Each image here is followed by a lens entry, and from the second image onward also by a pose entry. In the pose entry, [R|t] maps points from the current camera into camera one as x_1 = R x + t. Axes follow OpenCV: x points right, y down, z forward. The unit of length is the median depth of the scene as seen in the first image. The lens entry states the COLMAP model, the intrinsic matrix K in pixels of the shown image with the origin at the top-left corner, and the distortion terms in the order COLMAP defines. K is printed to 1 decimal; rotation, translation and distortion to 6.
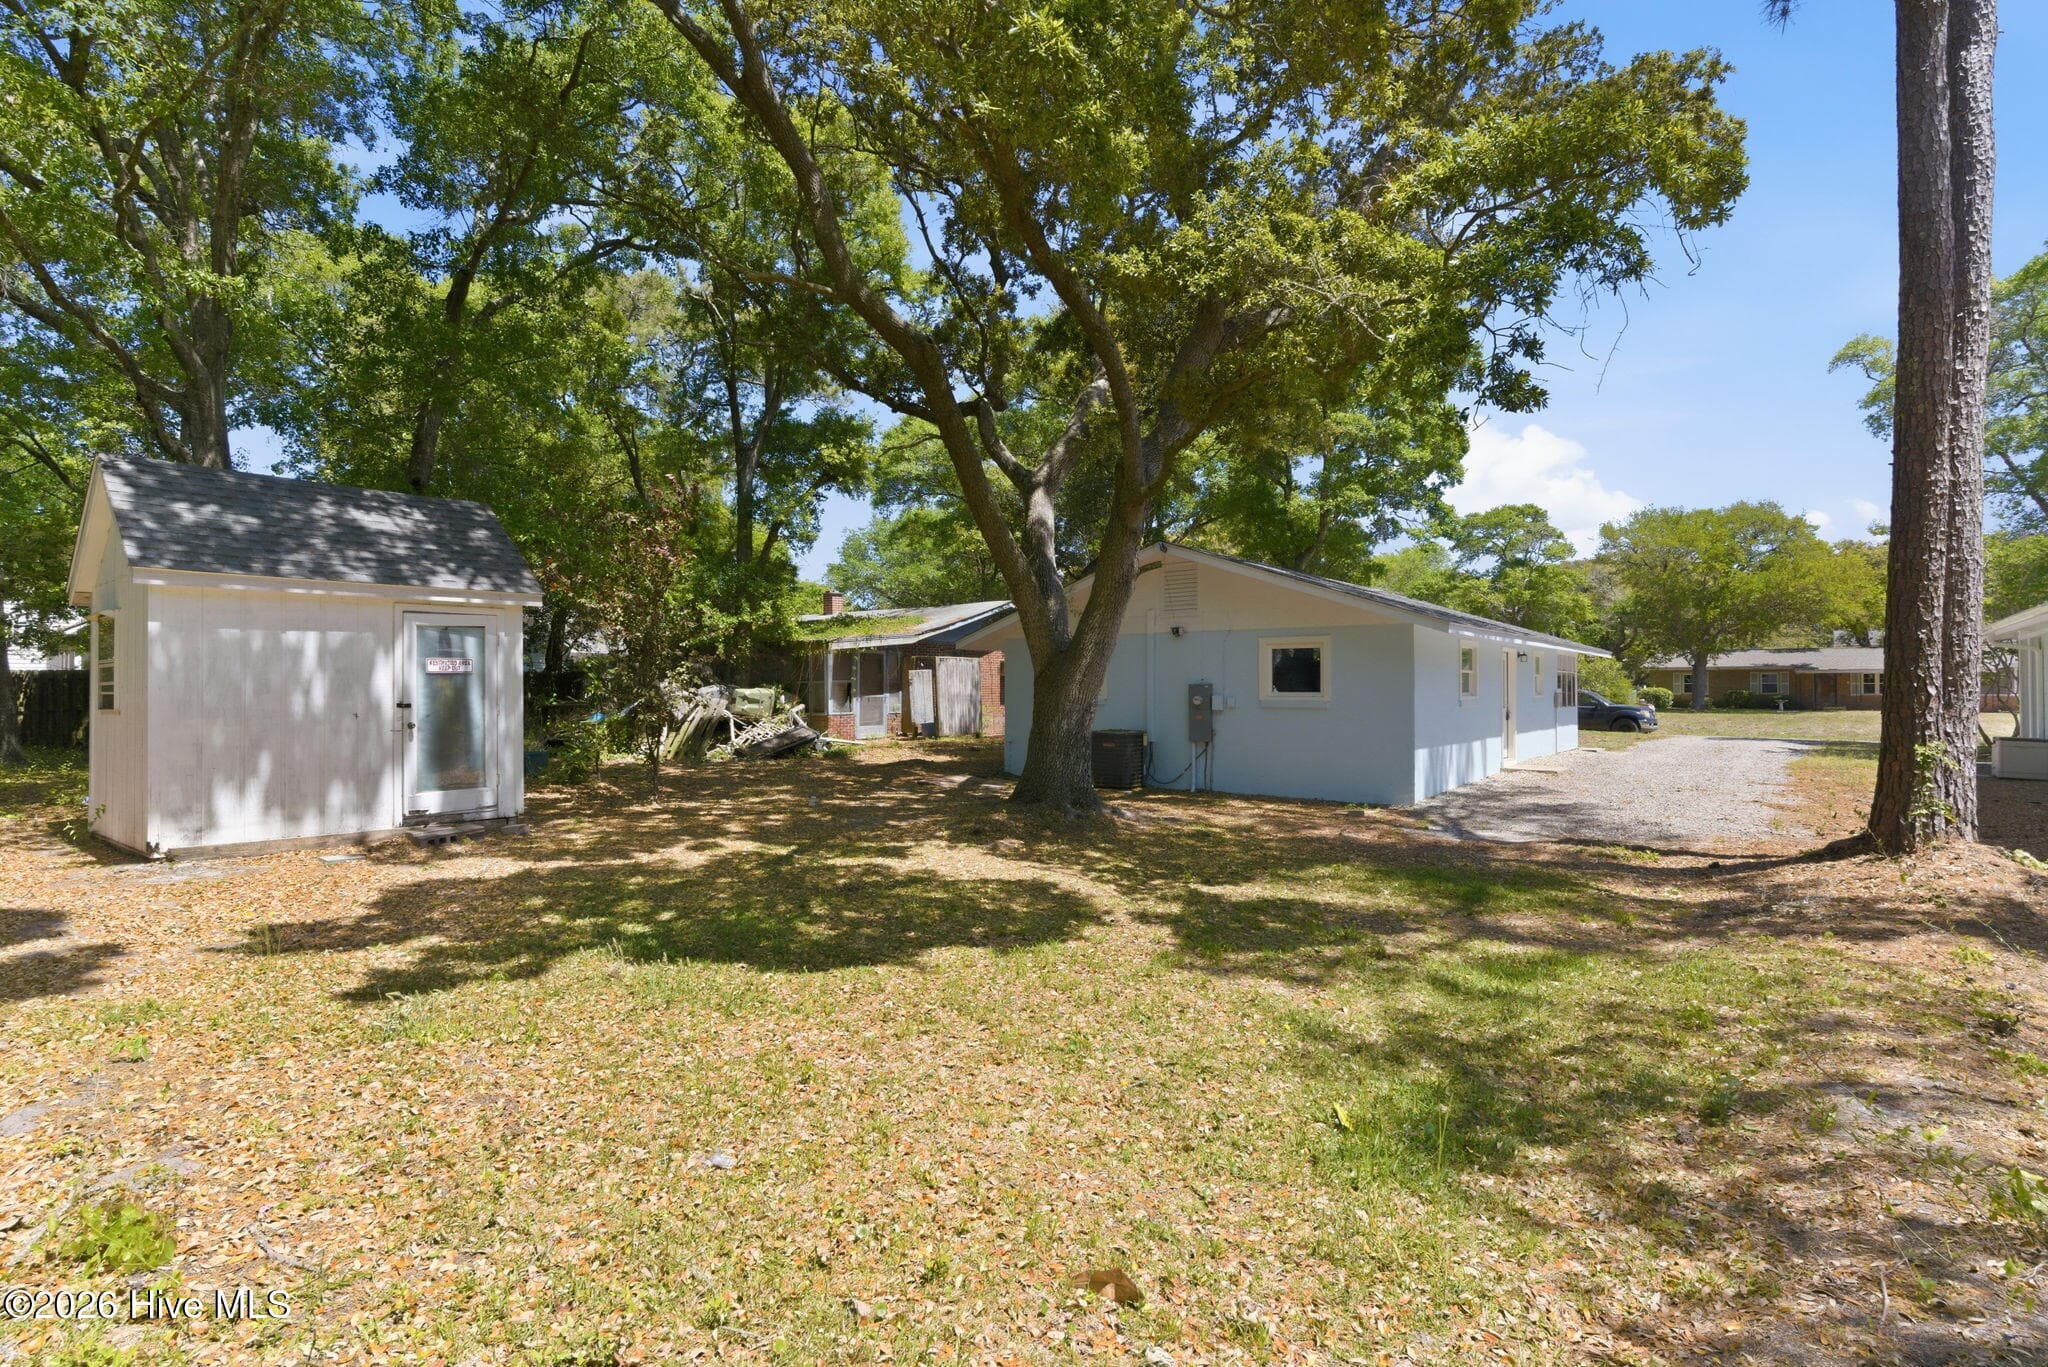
lens RADIAL K [[993.3, 0, 1024.0], [0, 993.3, 683.5], [0, 0, 1]] dist [-0.001639, -0.000903]
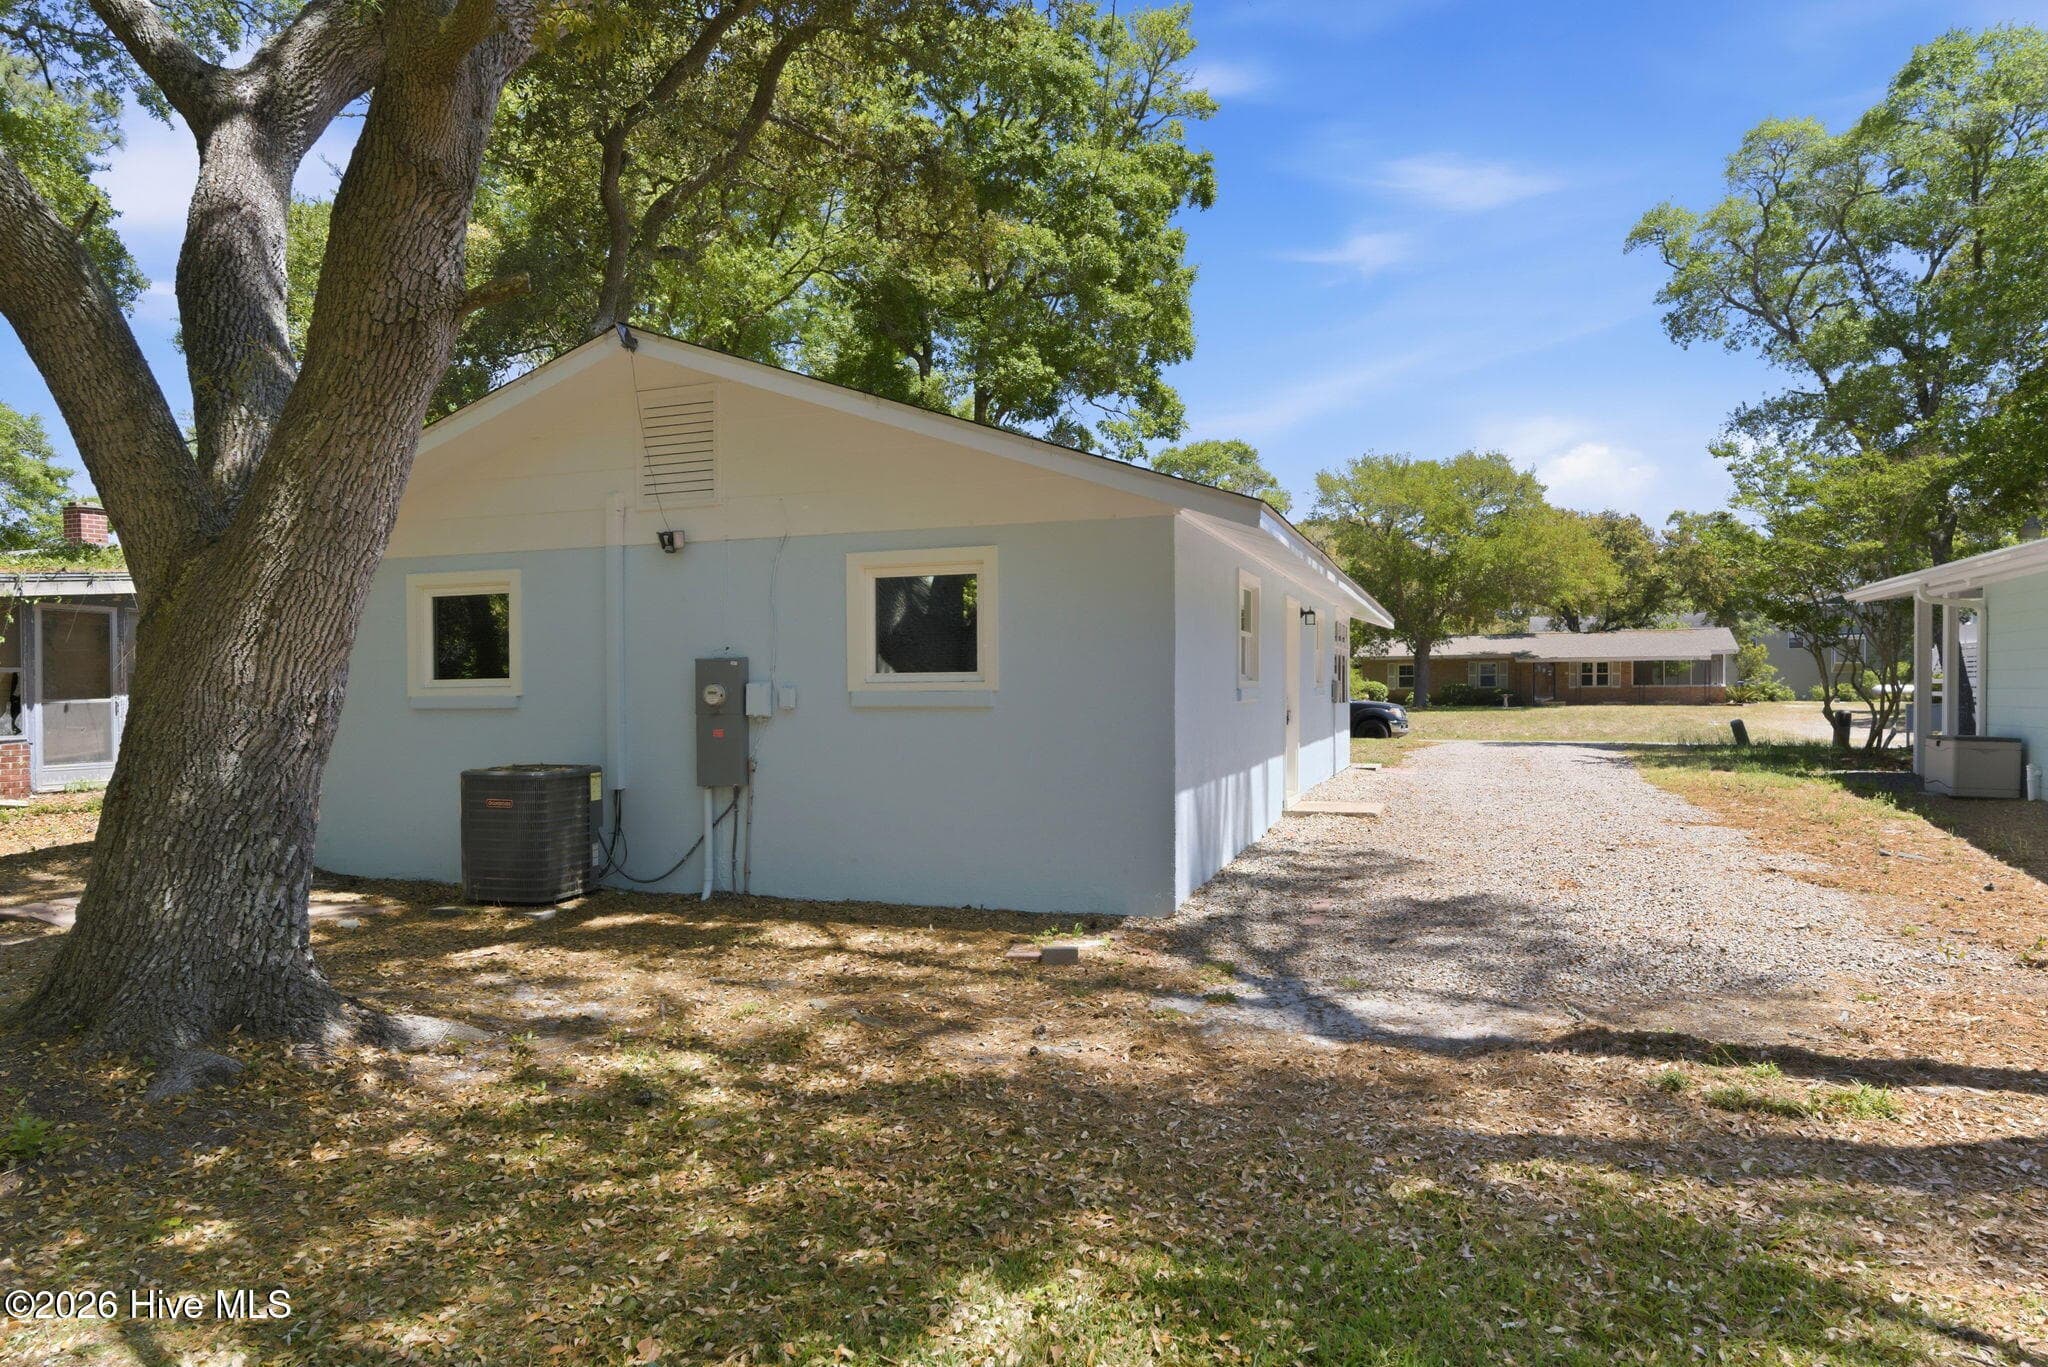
lens RADIAL K [[993.3, 0, 1024.0], [0, 993.3, 683.5], [0, 0, 1]] dist [-0.001639, -0.000903]
pose [[0.944031, -0.005810, 0.329806, 0.134128], [0.009027, 0.999925, -0.008222, 0.014114], [-0.329733, 0.010739, 0.944013, 0.448811]]
